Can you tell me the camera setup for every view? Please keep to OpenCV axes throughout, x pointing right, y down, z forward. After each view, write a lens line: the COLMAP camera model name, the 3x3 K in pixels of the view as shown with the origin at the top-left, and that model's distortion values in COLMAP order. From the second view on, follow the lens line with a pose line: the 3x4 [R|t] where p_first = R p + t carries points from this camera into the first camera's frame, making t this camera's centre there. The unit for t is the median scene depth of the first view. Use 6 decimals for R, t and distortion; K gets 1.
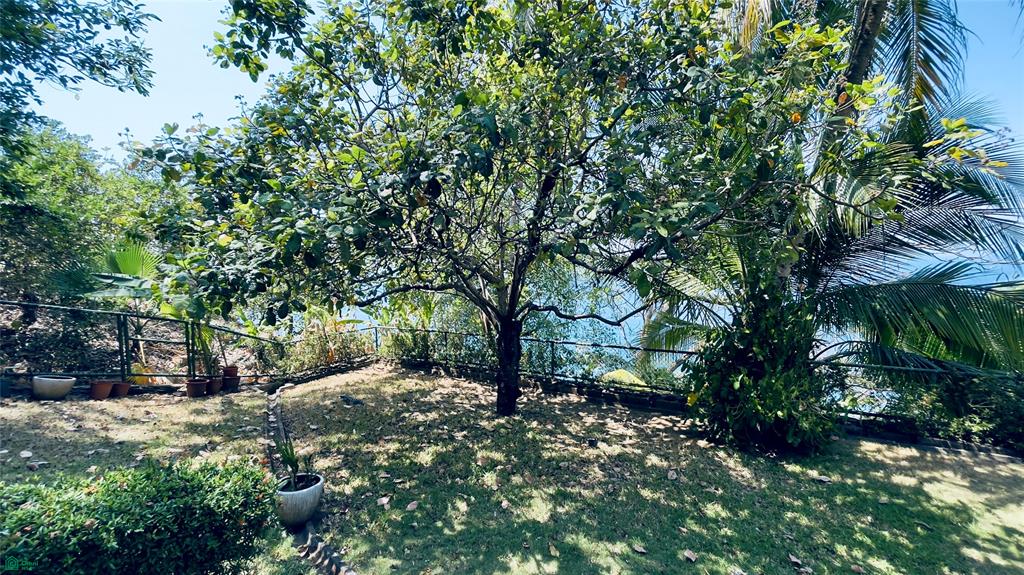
lens RADIAL K [[414.2, 0, 511.9], [0, 414.2, 289.1], [0, 0, 1]] dist [-0.010699, 0.005042]
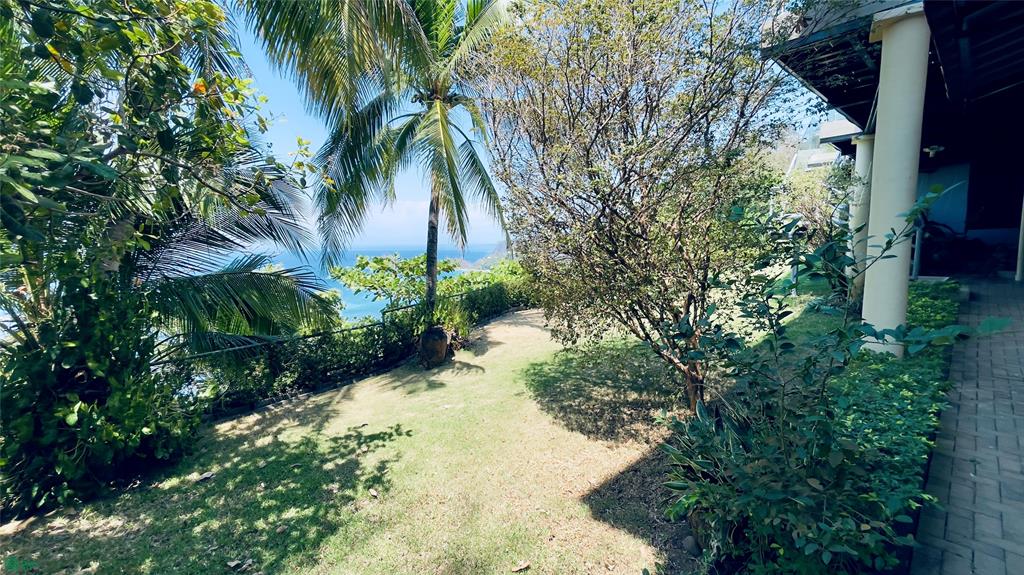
lens RADIAL K [[414.2, 0, 512.2], [0, 414.2, 285.9], [0, 0, 1]] dist [-0.010699, 0.005042]
pose [[0.106371, -0.065889, 0.992141, -0.092518], [0.058977, 0.996463, 0.059853, -0.001806], [-0.992576, 0.052147, 0.109881, 0.137632]]
